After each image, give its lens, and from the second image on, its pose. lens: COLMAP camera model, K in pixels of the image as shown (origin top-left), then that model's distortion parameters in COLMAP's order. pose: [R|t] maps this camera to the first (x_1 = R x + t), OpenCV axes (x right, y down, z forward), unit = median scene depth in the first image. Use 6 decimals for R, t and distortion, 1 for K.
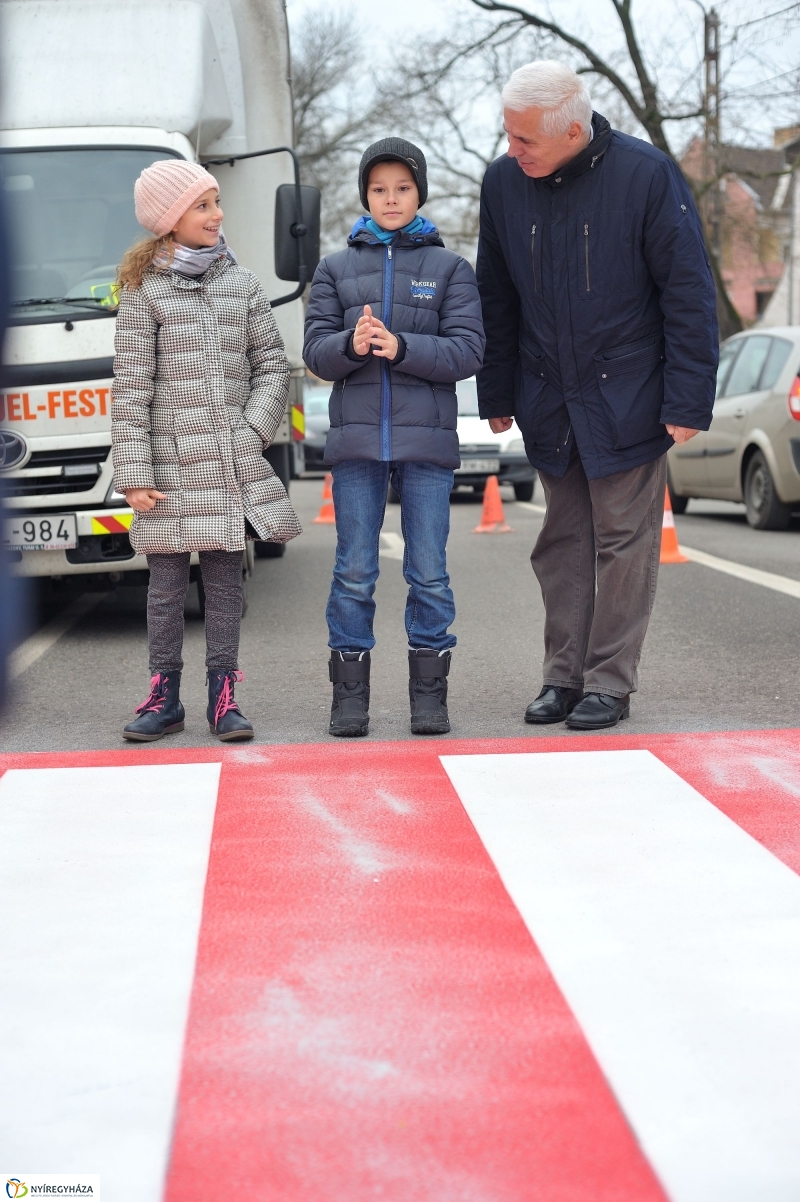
lens RADIAL K [[1753.0, 0, 400.0], [0, 1753.0, 601.0], [0, 0, 1]] dist [-0.129983, 0.173981]
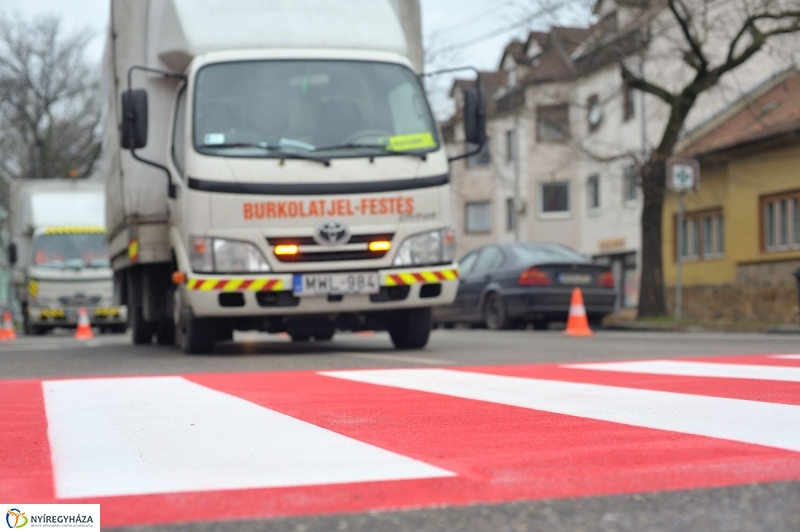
lens RADIAL K [[1166.7, 0, 400.0], [0, 1166.7, 266.0], [0, 0, 1]] dist [-0.129983, 0.173981]
pose [[0.974732, 0.002929, 0.223357, -0.409967], [0.030033, 0.989117, -0.144035, 0.103539], [-0.221348, 0.147104, 0.964036, -0.069718]]
